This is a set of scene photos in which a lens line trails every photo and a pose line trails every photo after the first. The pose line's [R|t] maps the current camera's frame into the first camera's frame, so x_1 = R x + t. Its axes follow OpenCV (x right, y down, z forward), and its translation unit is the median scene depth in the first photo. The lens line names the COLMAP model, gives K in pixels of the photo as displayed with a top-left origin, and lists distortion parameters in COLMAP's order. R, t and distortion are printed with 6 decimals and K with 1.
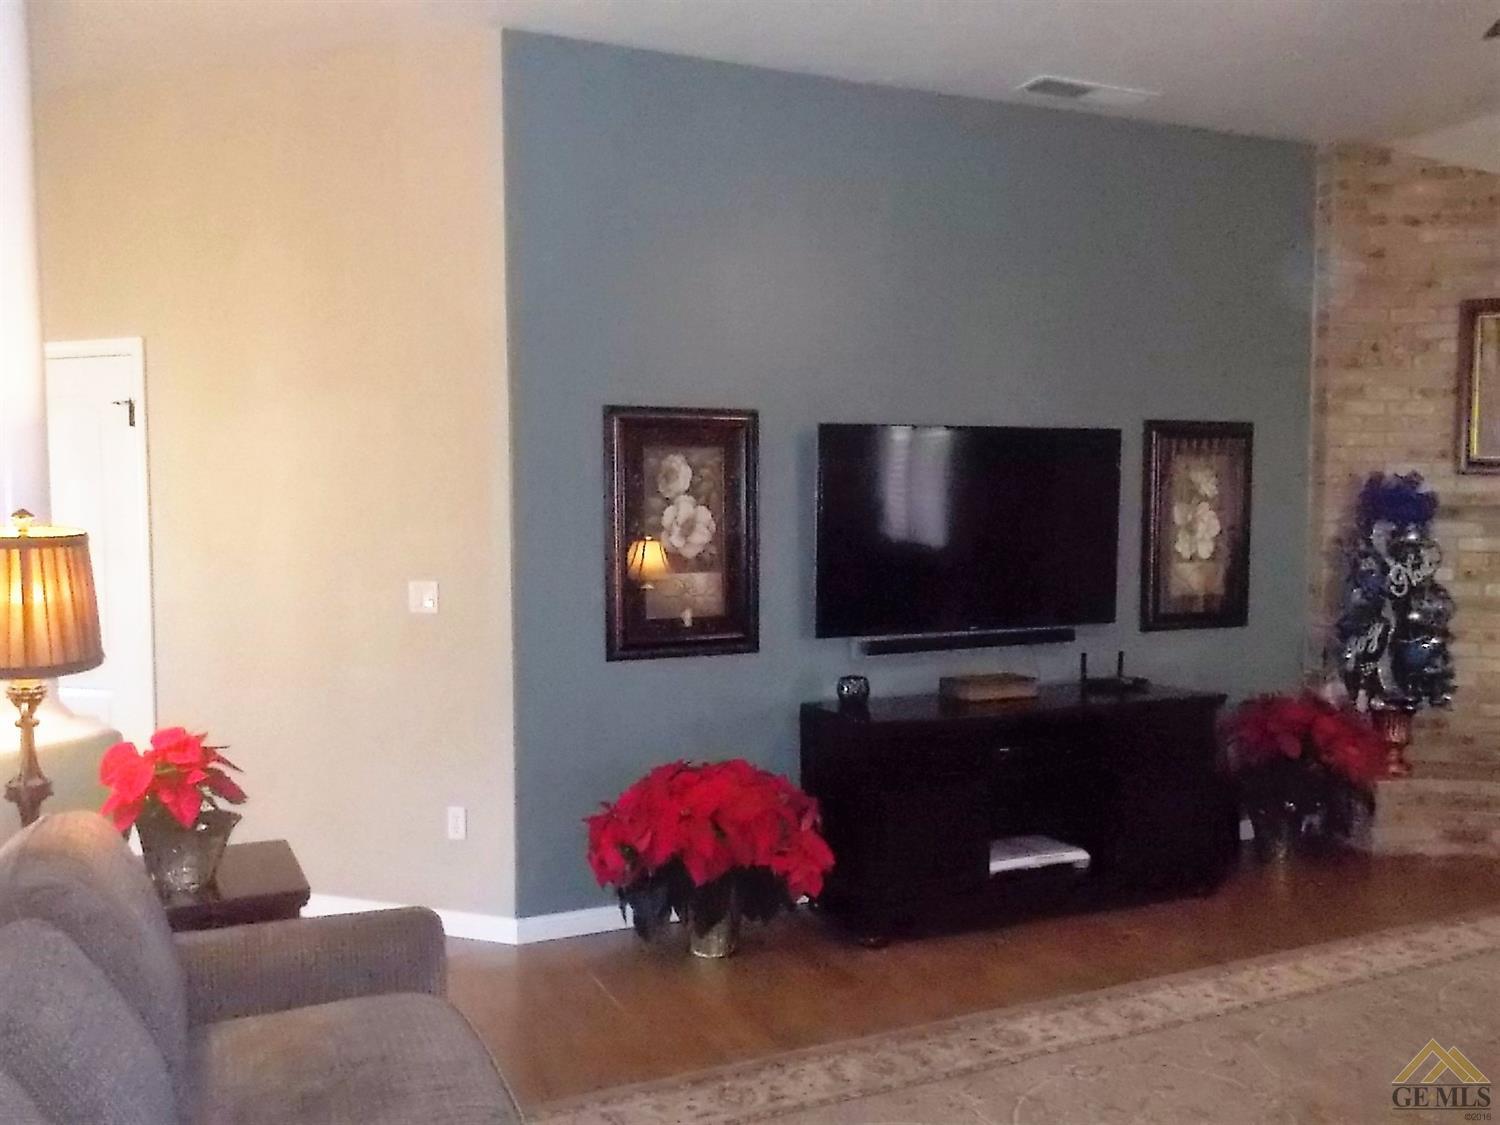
lens RADIAL K [[1305.8, 0, 774.6], [0, 1305.8, 580.0], [0, 0, 1]] dist [0.072853, -0.111743]
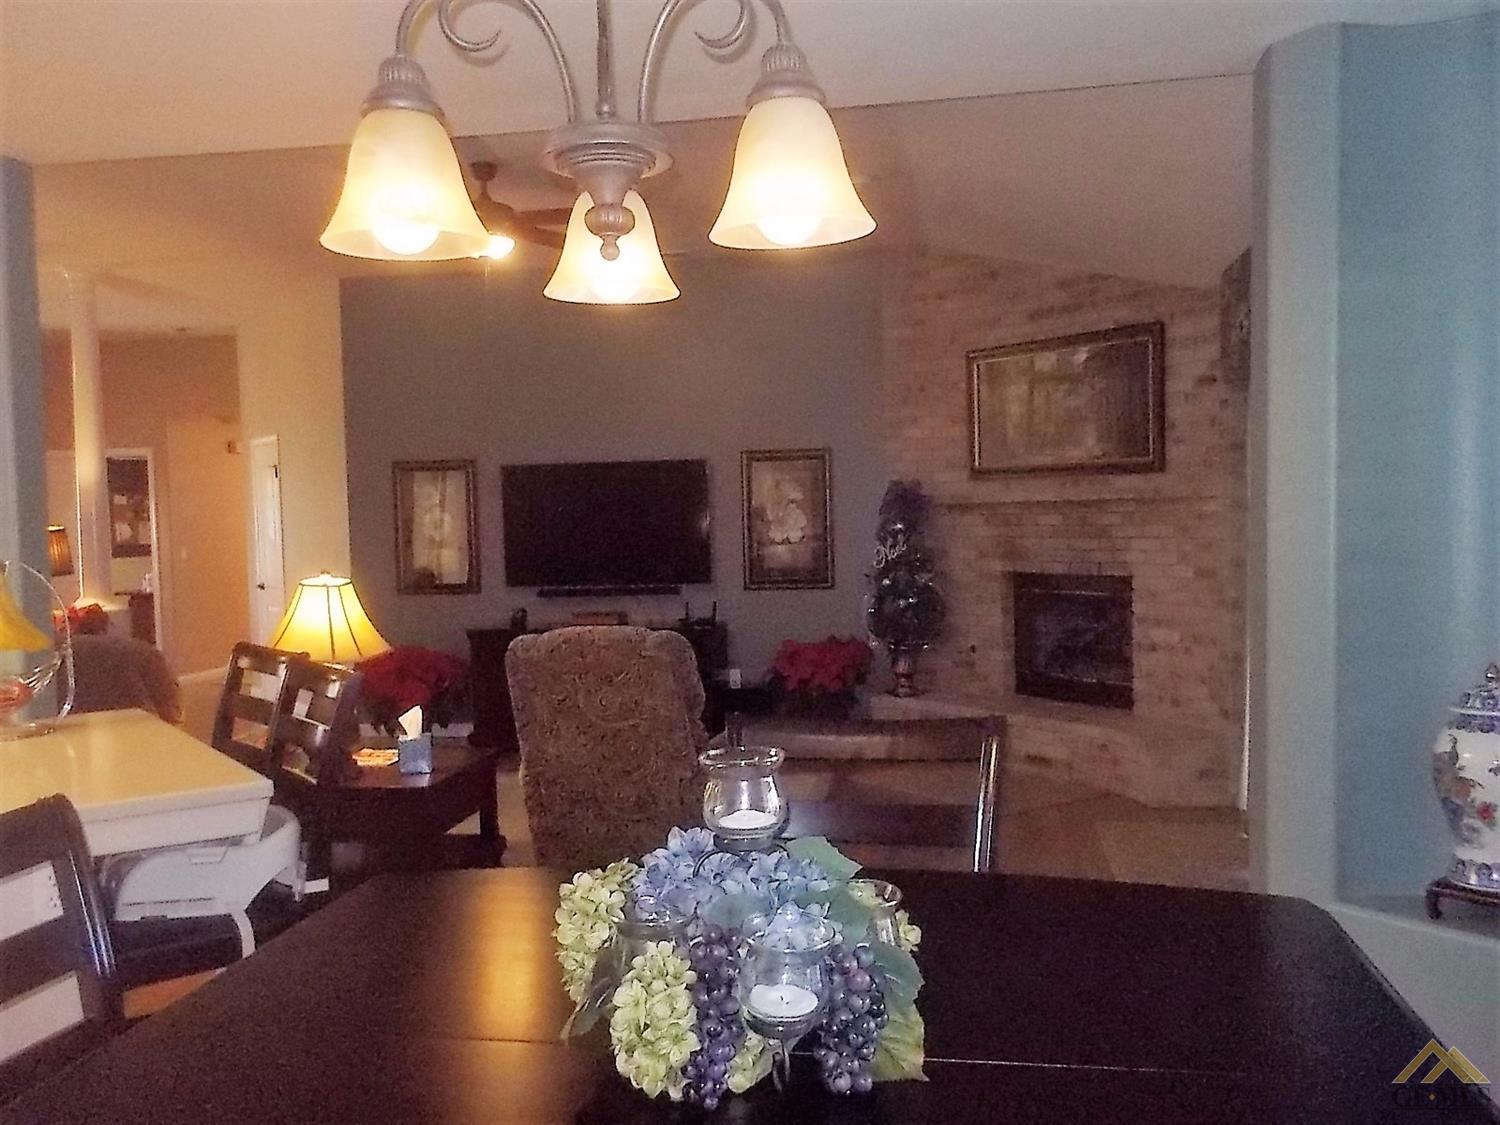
lens RADIAL K [[1305.8, 0, 710.3], [0, 1305.8, 567.1], [0, 0, 1]] dist [0.072853, -0.111743]
pose [[0.824796, 0.009165, -0.565356, 1.076432], [-0.010659, 0.999943, 0.000660, 0.011774], [0.565330, 0.005482, 0.824847, -0.260512]]
